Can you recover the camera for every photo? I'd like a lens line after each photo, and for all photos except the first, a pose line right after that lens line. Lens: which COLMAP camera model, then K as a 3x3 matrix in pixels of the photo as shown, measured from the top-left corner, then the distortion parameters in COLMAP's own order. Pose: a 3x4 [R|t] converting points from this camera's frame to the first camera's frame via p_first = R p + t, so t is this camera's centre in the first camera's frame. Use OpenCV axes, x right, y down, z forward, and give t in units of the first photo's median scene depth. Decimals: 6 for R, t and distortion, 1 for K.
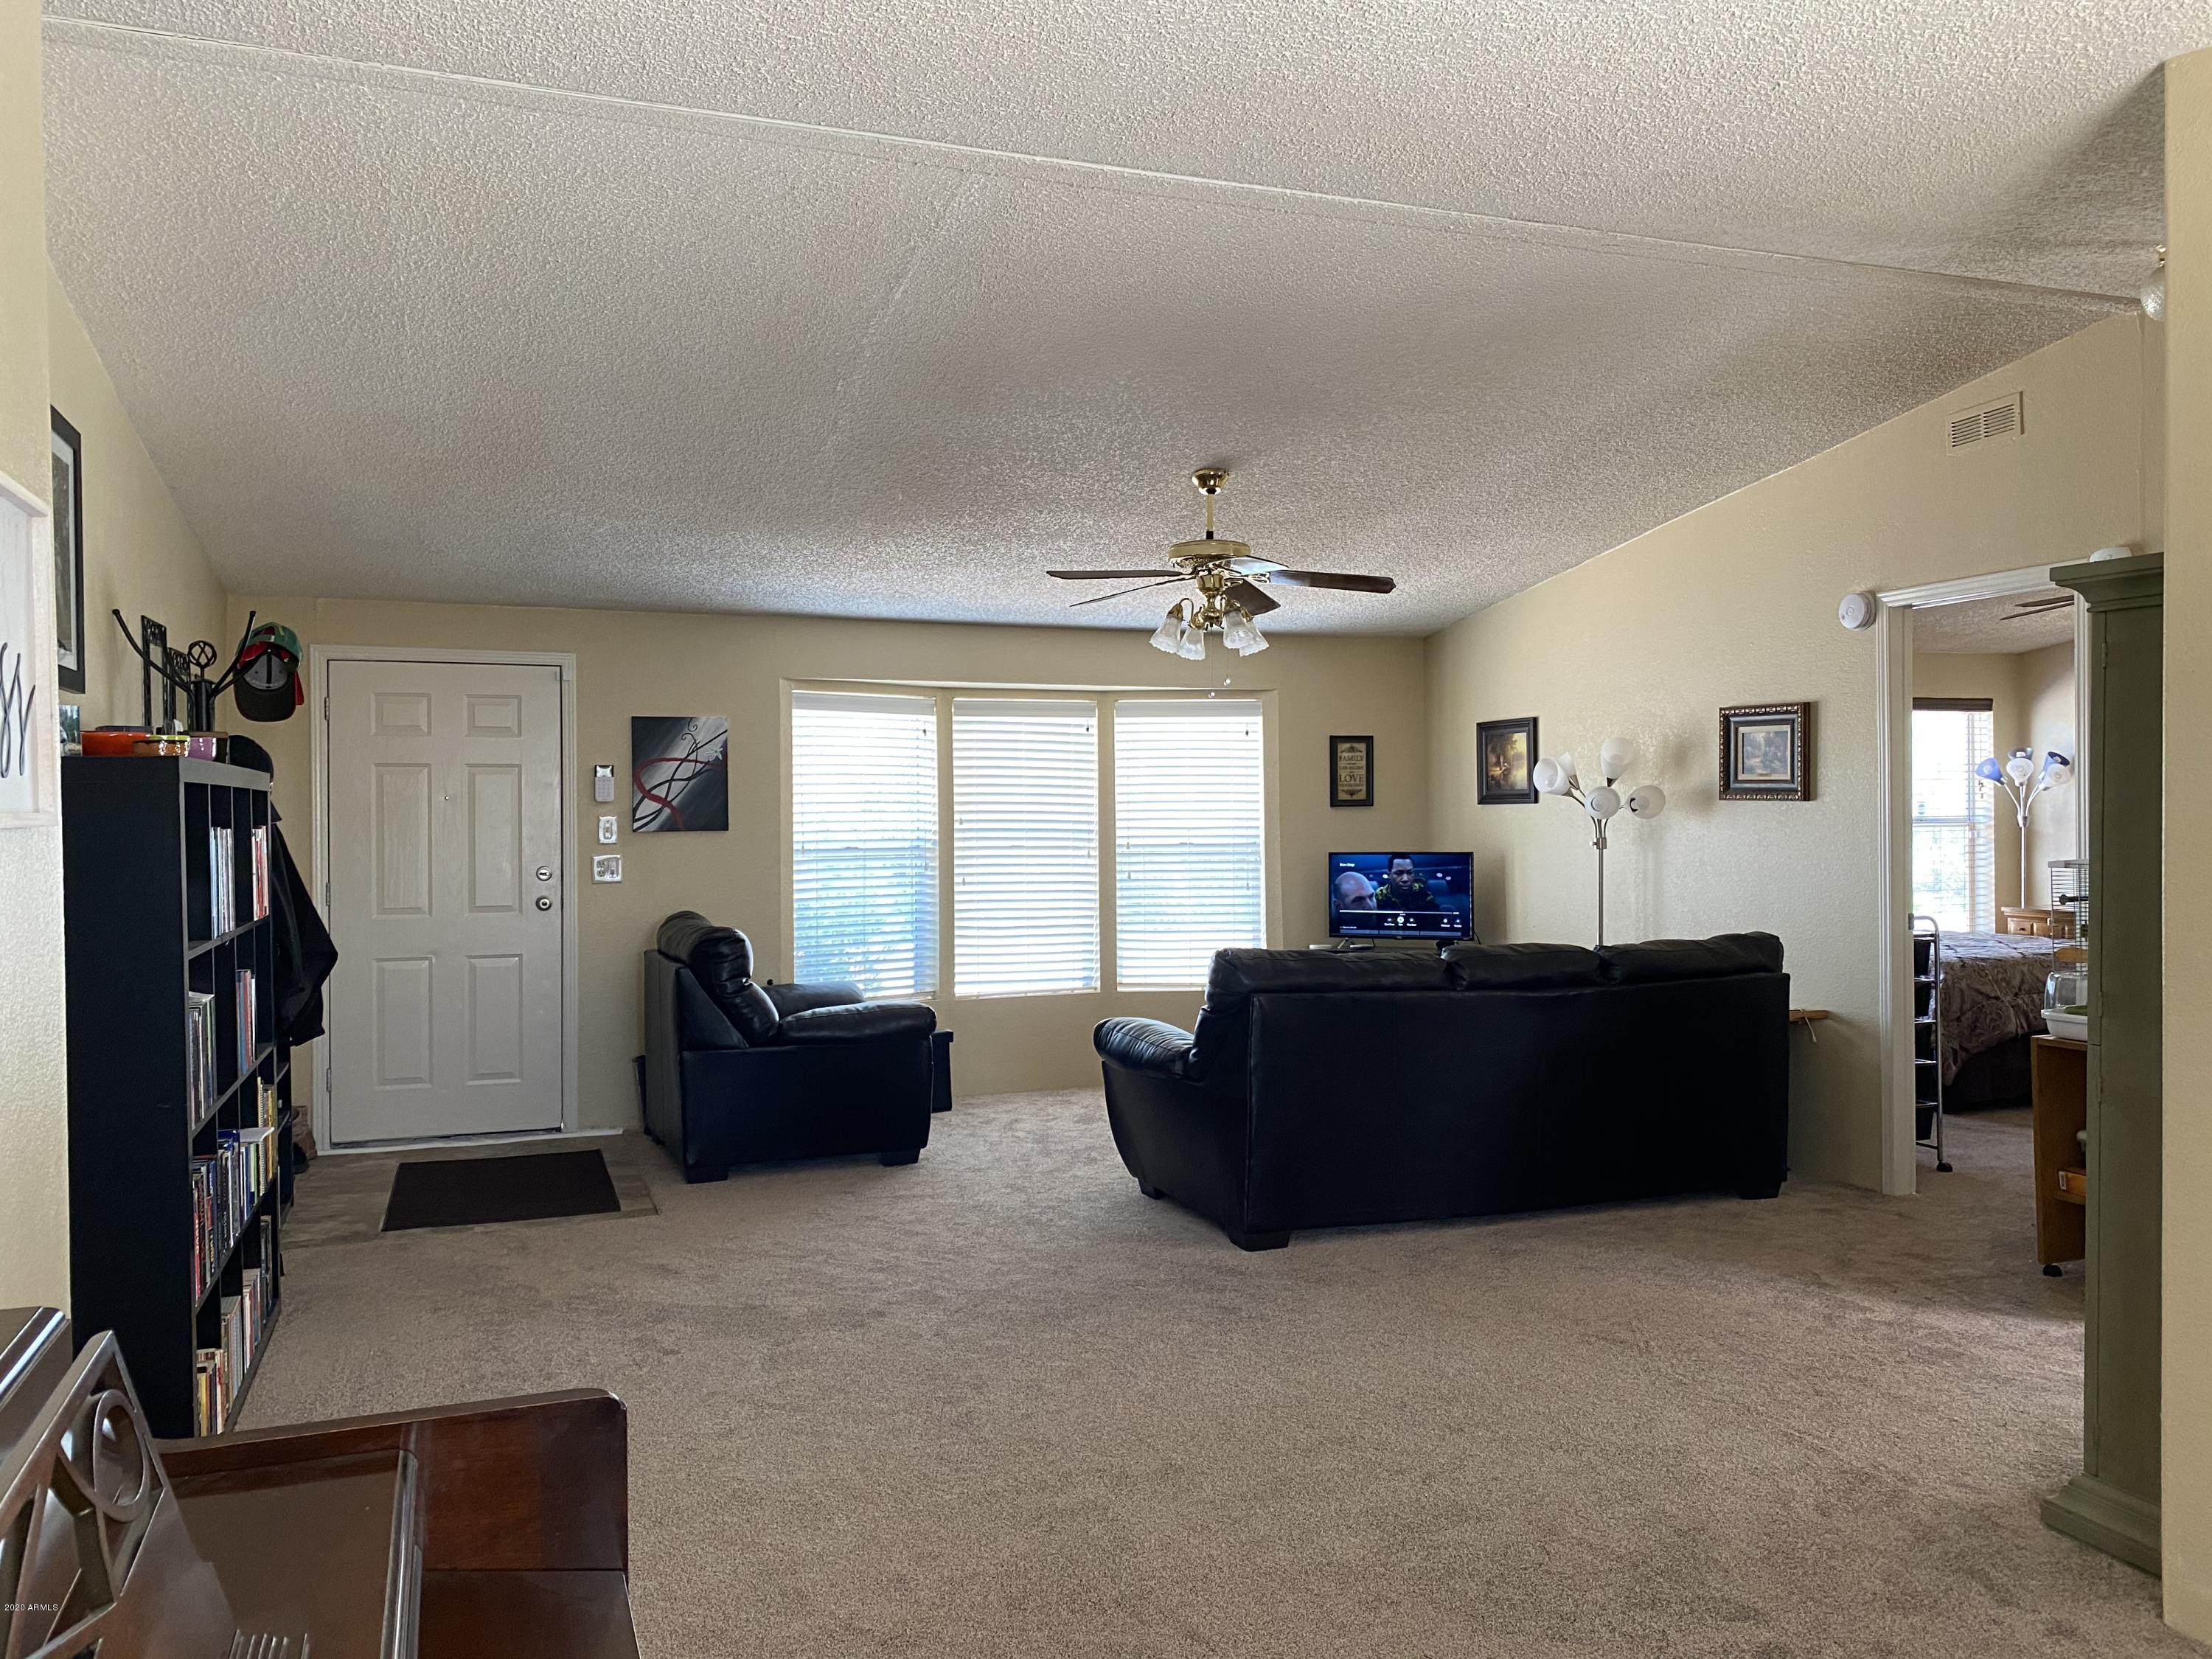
lens RADIAL K [[1678.4, 0, 1119.3], [0, 1678.4, 830.7], [0, 0, 1]] dist [0.051218, -0.040971]
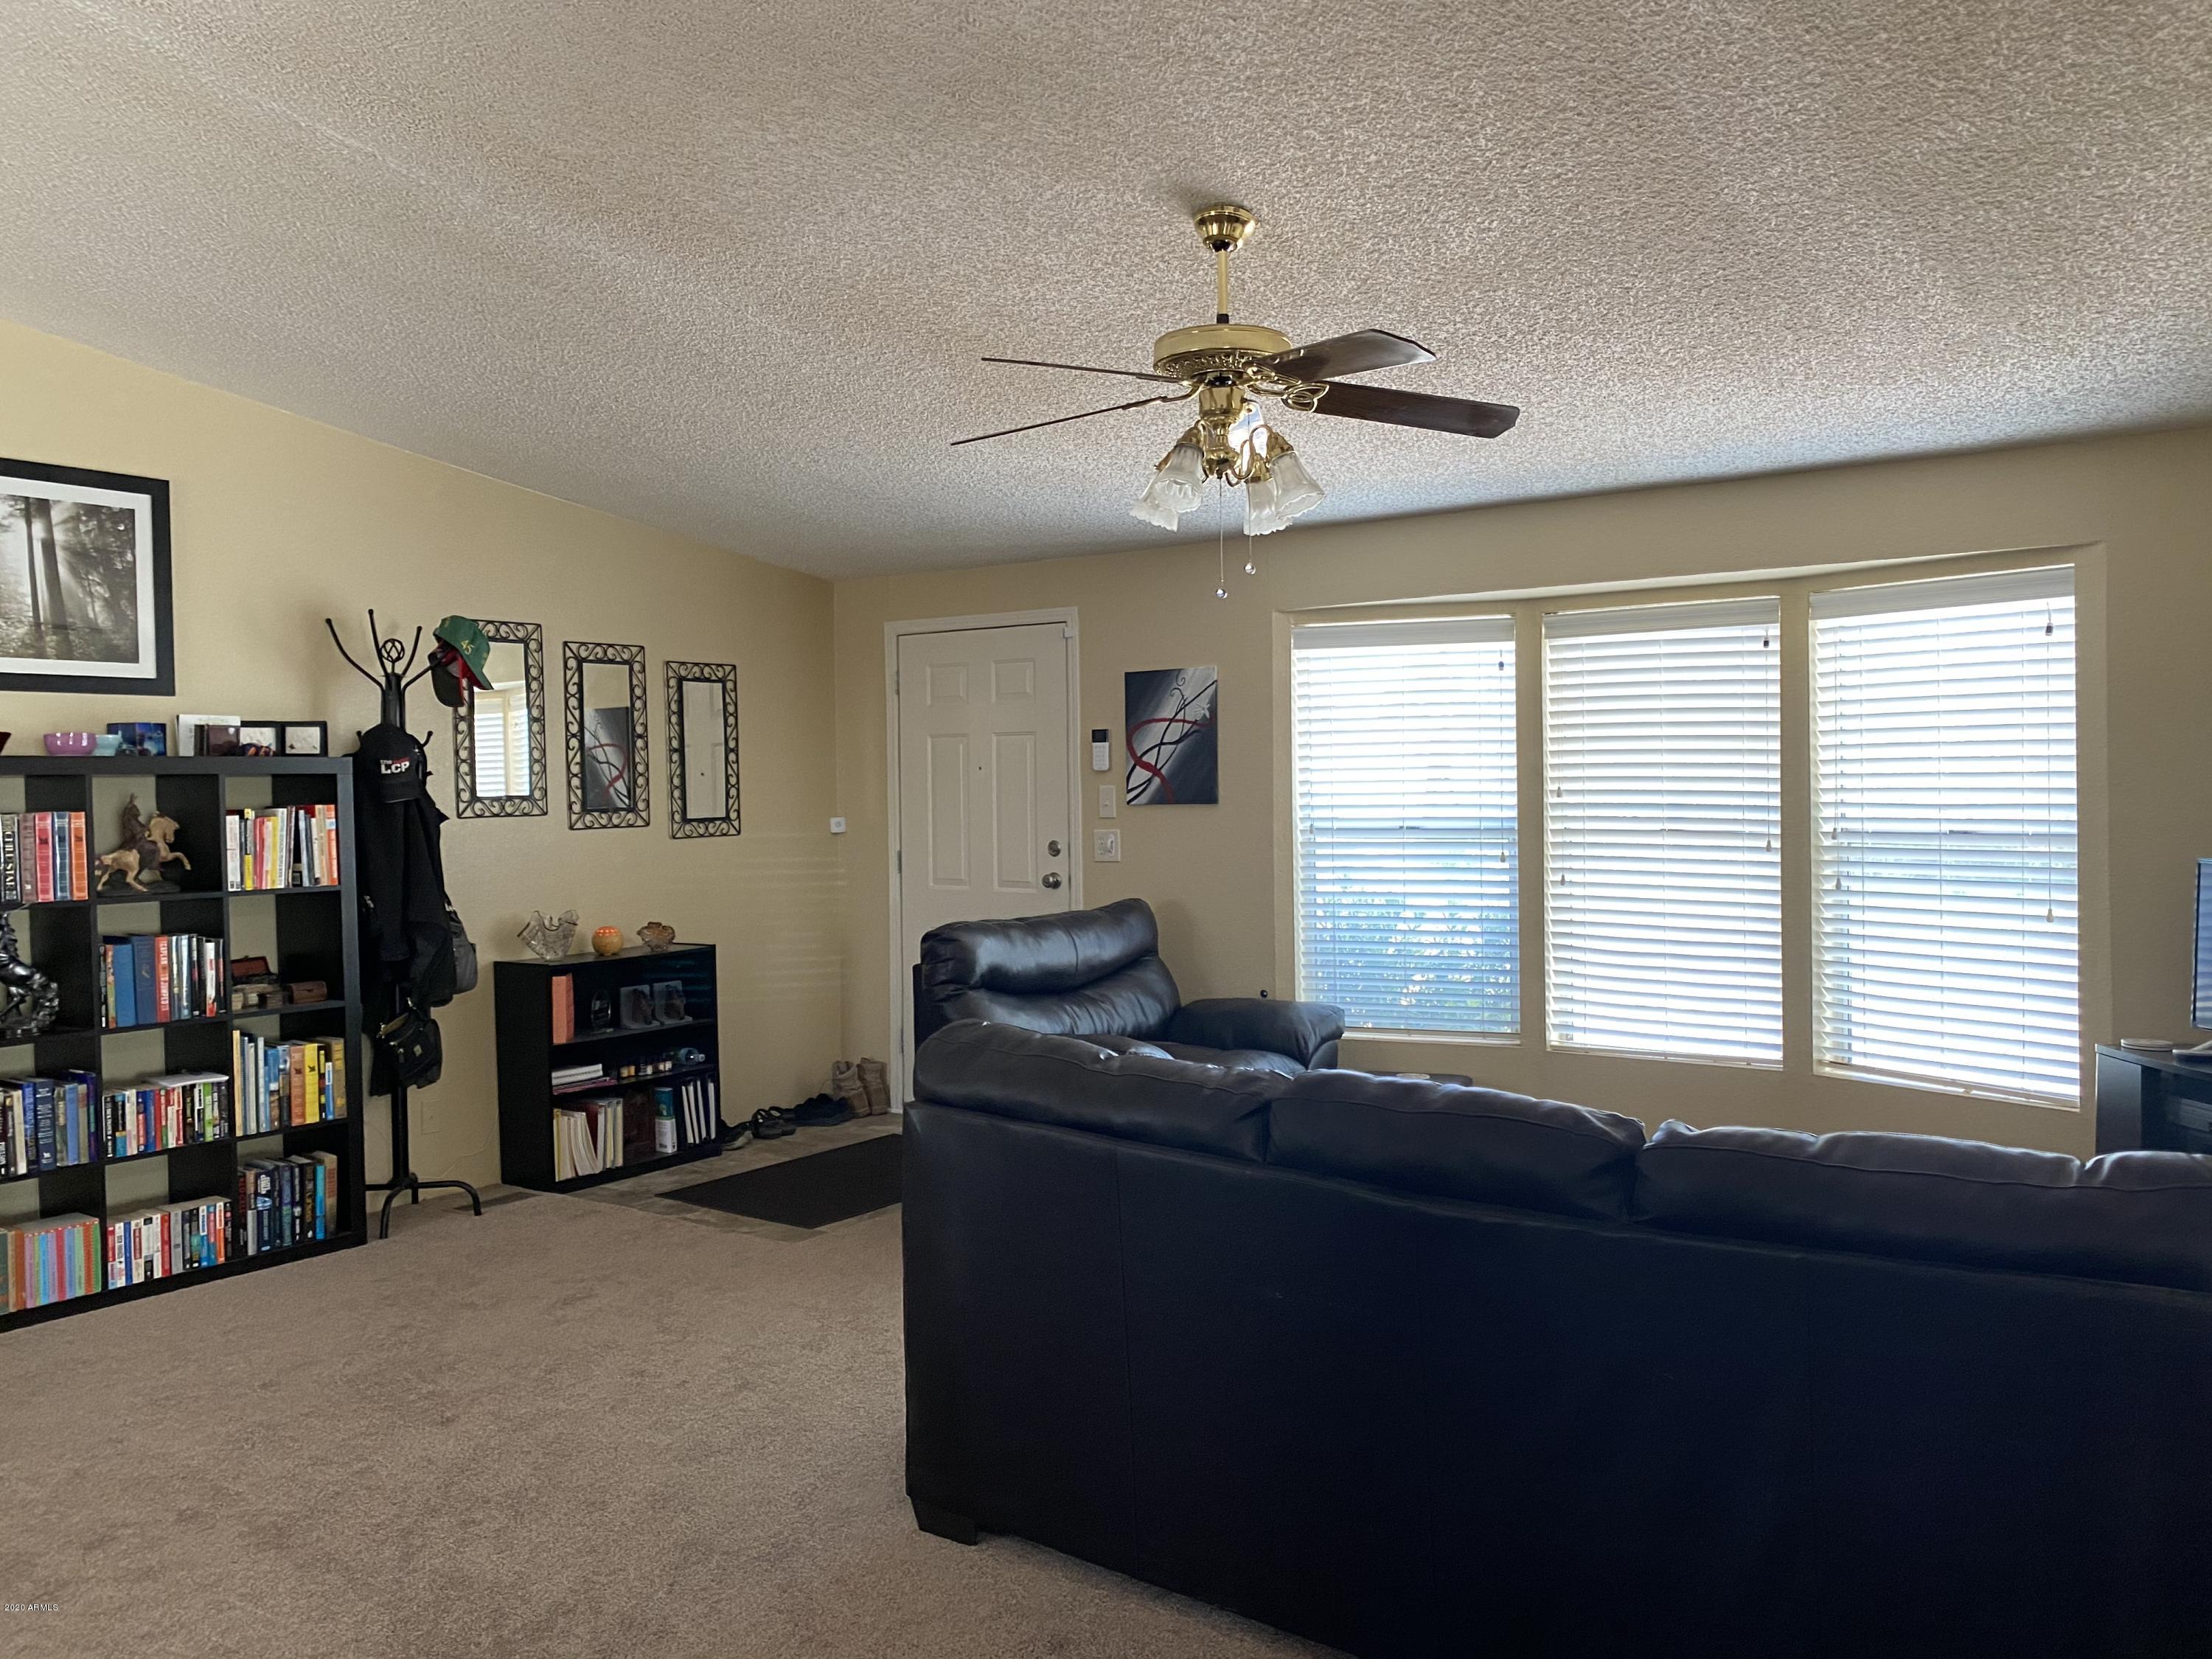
lens RADIAL K [[1678.4, 0, 1101.4], [0, 1678.4, 829.2], [0, 0, 1]] dist [0.051218, -0.040971]
pose [[0.526380, 0.023526, -0.849924, 0.414178], [-0.001174, 0.999636, 0.026943, -0.009441], [0.850248, -0.013185, 0.526217, 0.502202]]
